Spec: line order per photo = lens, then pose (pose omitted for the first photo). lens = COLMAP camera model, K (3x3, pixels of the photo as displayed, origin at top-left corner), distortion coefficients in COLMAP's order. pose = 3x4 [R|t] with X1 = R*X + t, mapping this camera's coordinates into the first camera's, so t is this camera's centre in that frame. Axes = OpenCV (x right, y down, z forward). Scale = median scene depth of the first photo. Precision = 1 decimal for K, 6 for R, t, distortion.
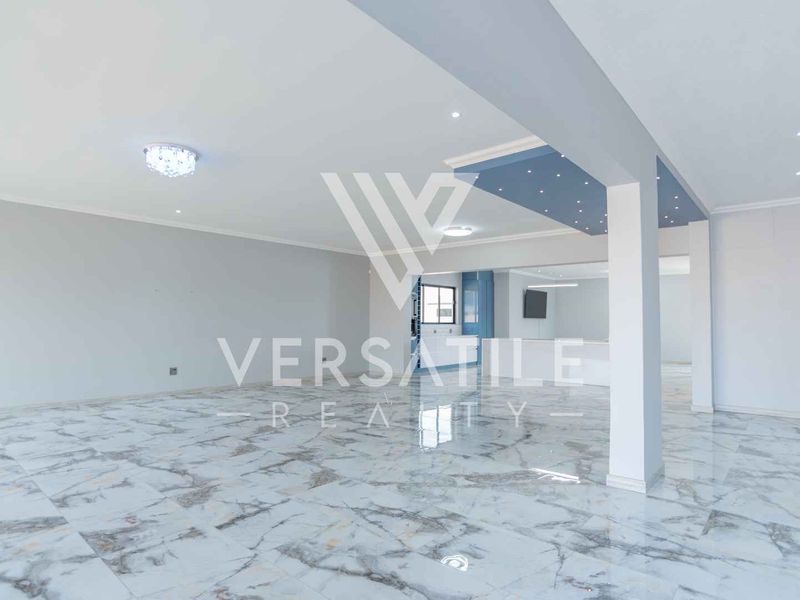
lens RADIAL K [[454.7, 0, 410.3], [0, 454.7, 290.4], [0, 0, 1]] dist [-0.049642, 0.018785]
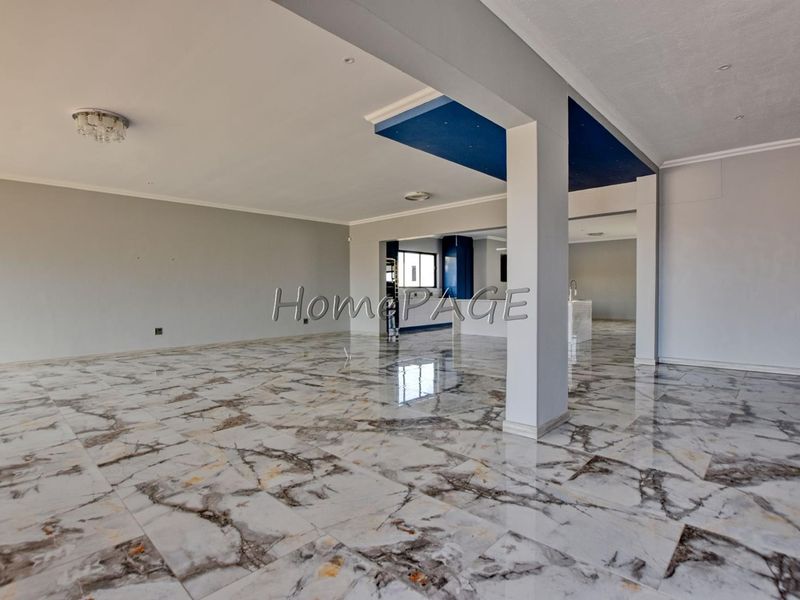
lens RADIAL K [[407.6, 0, 400.8], [0, 407.6, 298.0], [0, 0, 1]] dist [-0.033118, 0.002919]
pose [[0.998330, -0.015838, -0.055555, 0.260645], [0.020554, 0.996137, 0.085377, 0.051773], [0.053988, -0.086377, 0.994799, 0.099190]]
